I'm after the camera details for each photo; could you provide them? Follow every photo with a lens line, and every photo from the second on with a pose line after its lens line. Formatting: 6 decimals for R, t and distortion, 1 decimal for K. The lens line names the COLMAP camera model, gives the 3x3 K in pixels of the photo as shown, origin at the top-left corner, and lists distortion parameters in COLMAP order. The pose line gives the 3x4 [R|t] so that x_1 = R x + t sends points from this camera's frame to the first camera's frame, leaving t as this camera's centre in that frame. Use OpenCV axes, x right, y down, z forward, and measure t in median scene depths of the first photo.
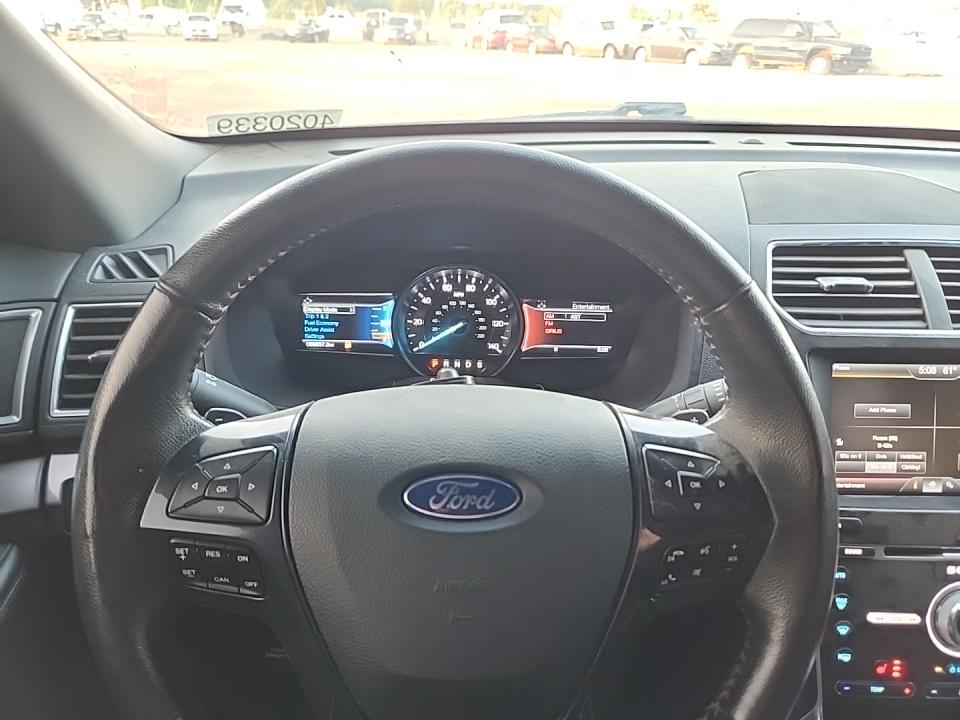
lens RADIAL K [[646.1, 0, 467.7], [0, 646.1, 351.3], [0, 0, 1]] dist [0.036058, -0.033433]
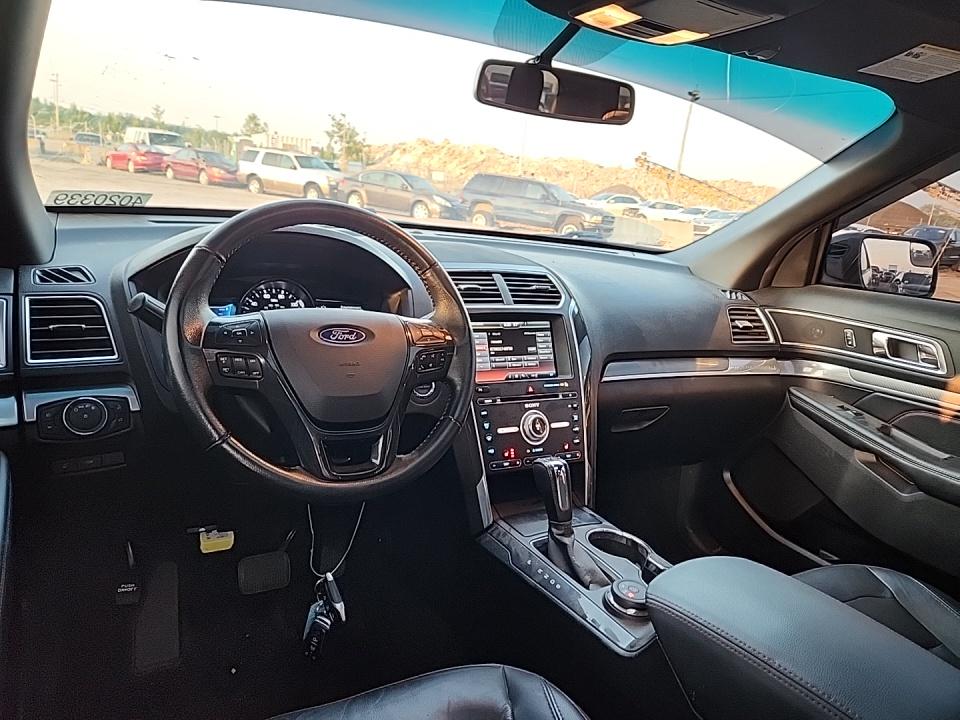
lens RADIAL K [[646.1, 0, 476.0], [0, 646.1, 362.5], [0, 0, 1]] dist [0.036058, -0.033433]
pose [[0.868941, -0.048559, 0.492527, -0.410048], [0.127811, 0.983435, -0.128533, 0.368239], [-0.478127, 0.174638, 0.860753, -0.704005]]
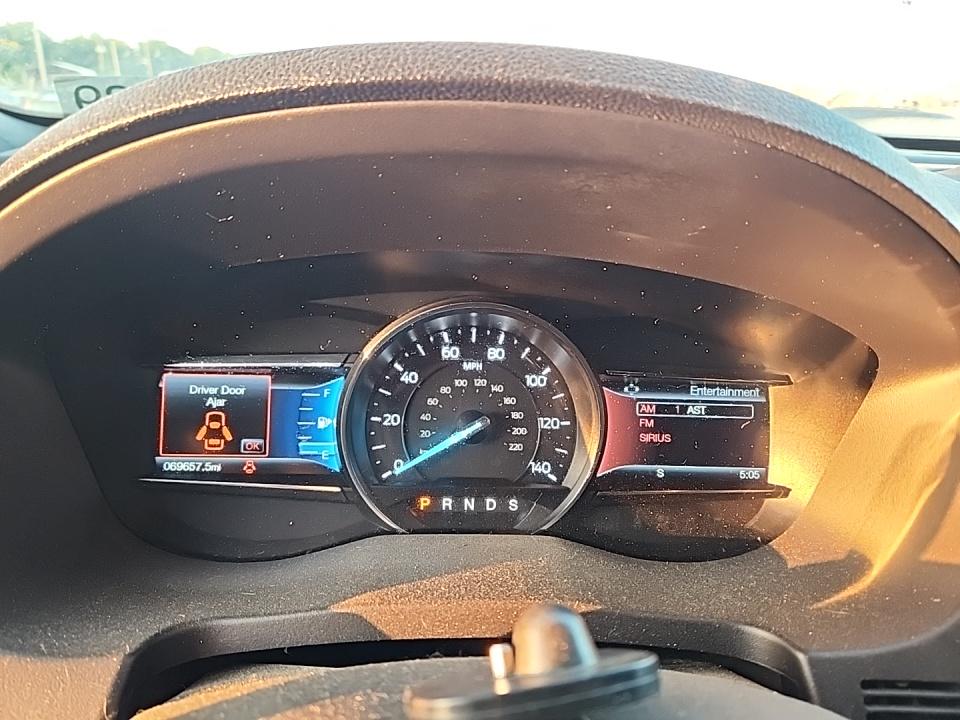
lens RADIAL K [[646.1, 0, 483.9], [0, 646.1, 366.1], [0, 0, 1]] dist [0.036058, -0.033433]
pose [[0.998614, 0.003725, 0.052493, -0.033004], [0.006044, 0.982771, -0.184730, 0.007405], [-0.052277, 0.184792, 0.981386, 0.509711]]
